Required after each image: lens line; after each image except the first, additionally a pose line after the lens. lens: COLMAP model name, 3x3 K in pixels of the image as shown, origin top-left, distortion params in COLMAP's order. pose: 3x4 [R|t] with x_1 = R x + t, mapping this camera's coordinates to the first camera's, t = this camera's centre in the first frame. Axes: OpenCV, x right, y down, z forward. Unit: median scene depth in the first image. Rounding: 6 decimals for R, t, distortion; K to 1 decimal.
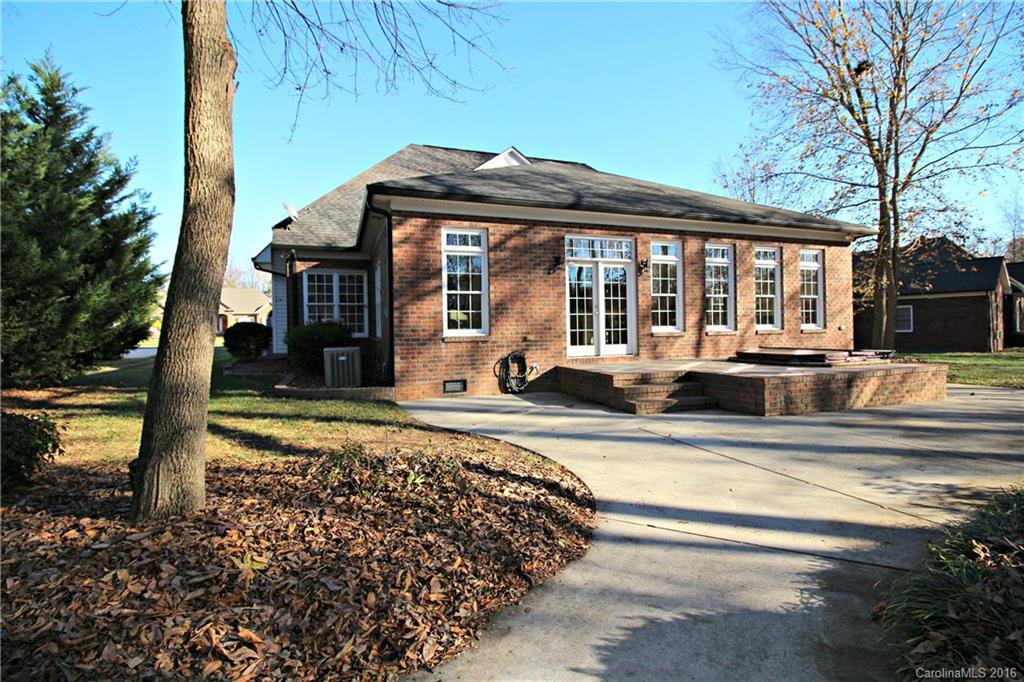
lens RADIAL K [[476.1, 0, 516.9], [0, 476.1, 335.1], [0, 0, 1]] dist [-0.004363, -0.008801]
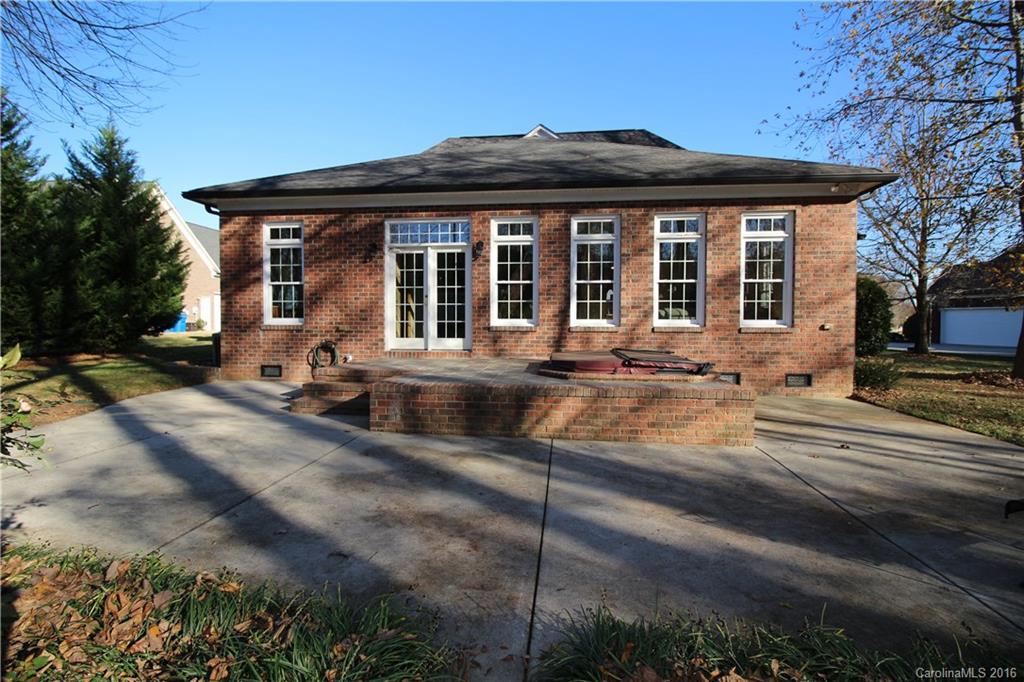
lens RADIAL K [[476.1, 0, 514.5], [0, 476.1, 339.8], [0, 0, 1]] dist [-0.004363, -0.008801]
pose [[0.892911, 0.037975, -0.448629, 0.733078], [-0.023994, 0.999034, 0.036810, -0.013594], [0.449593, -0.022104, 0.892960, 0.254301]]
